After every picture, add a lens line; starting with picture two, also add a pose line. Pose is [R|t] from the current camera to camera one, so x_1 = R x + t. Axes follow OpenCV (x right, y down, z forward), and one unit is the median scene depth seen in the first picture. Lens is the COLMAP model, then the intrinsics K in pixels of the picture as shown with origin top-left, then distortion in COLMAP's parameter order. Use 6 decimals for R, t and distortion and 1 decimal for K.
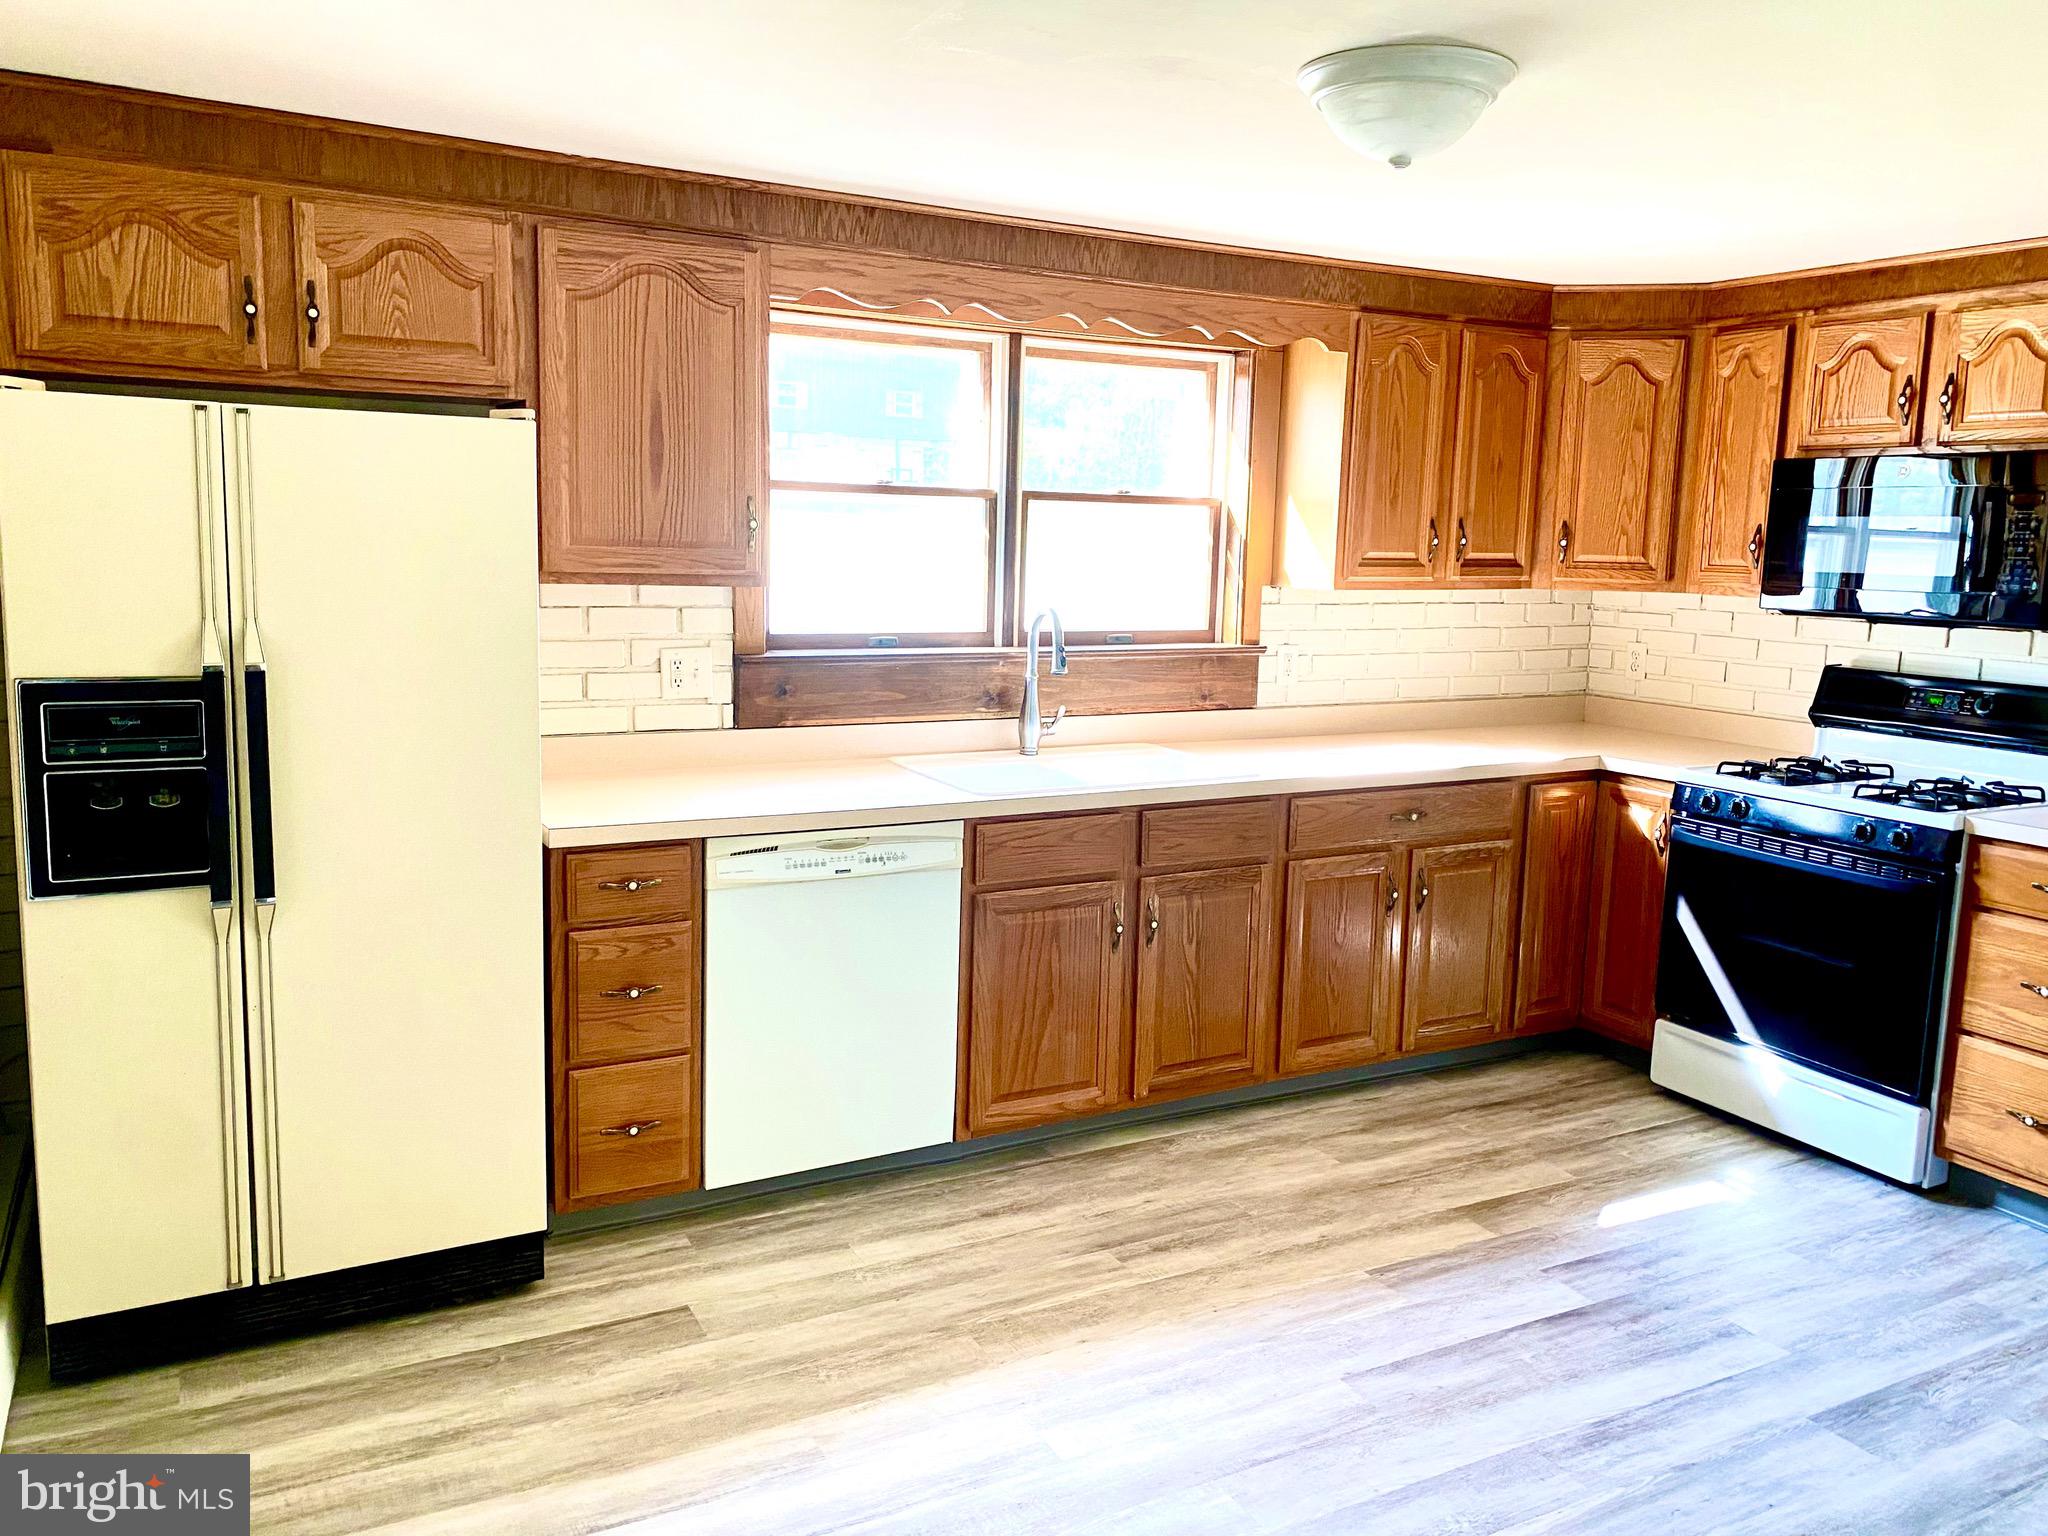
lens RADIAL K [[1548.2, 0, 1015.8], [0, 1548.2, 754.3], [0, 0, 1]] dist [0.030090, -0.026593]
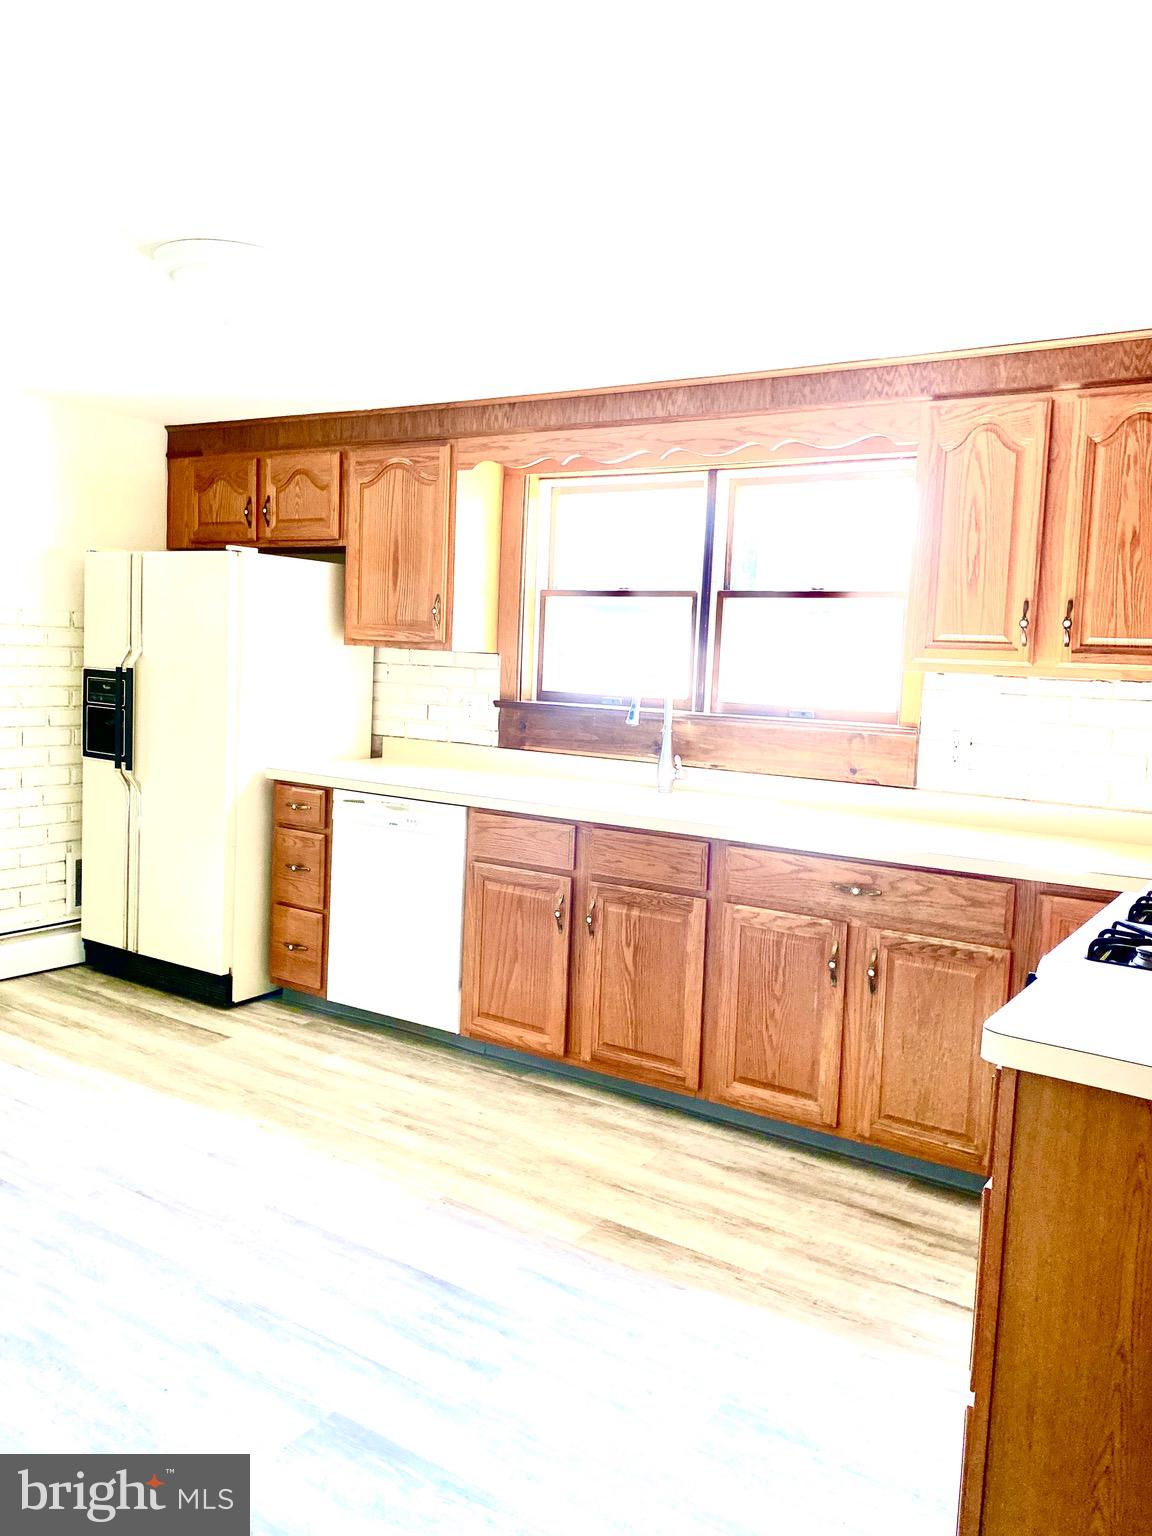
lens RADIAL K [[1161.2, 0, 574.0], [0, 1161.2, 749.2], [0, 0, 1]] dist [0.030090, -0.026593]
pose [[0.482561, 0.067355, -0.873269, 1.014257], [-0.158142, 0.987353, -0.011233, -0.015448], [0.861468, 0.143521, 0.487109, 0.581194]]
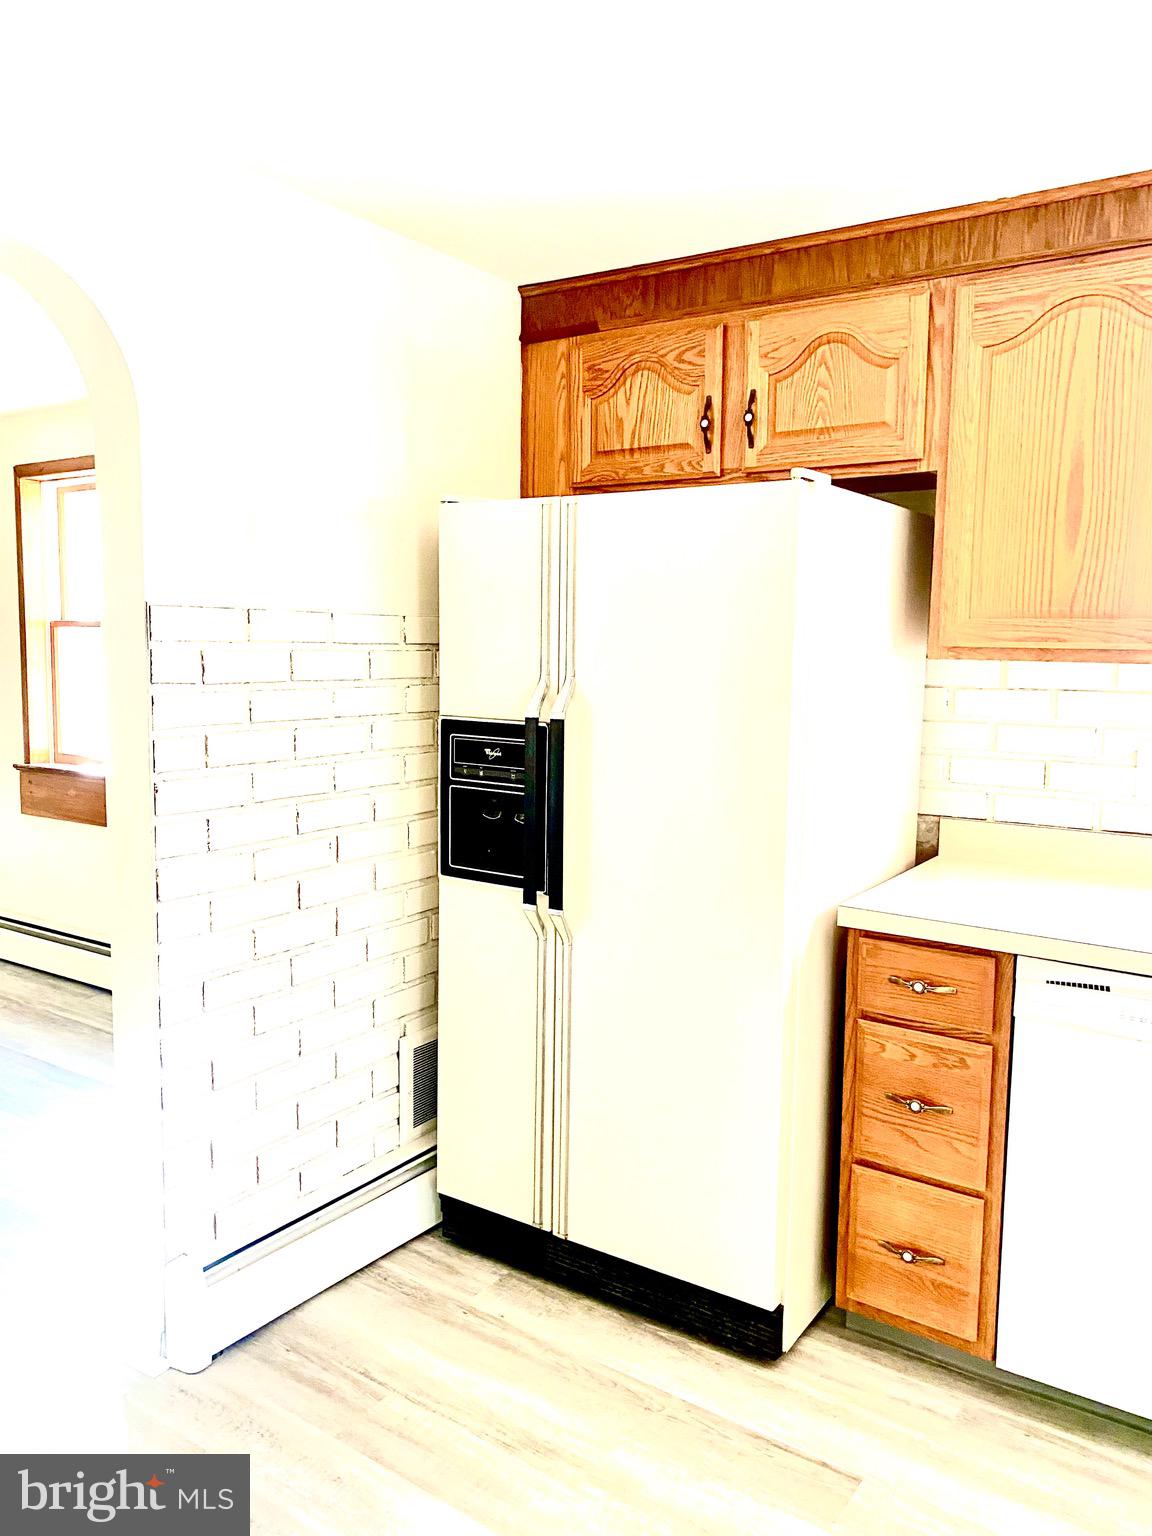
lens RADIAL K [[1161.2, 0, 570.7], [0, 1161.2, 771.6], [0, 0, 1]] dist [0.030090, -0.026593]
pose [[0.462575, 0.080333, -0.882933, 0.233788], [-0.129211, 0.991362, 0.022503, -0.026918], [0.877114, 0.103675, 0.468959, 0.464376]]
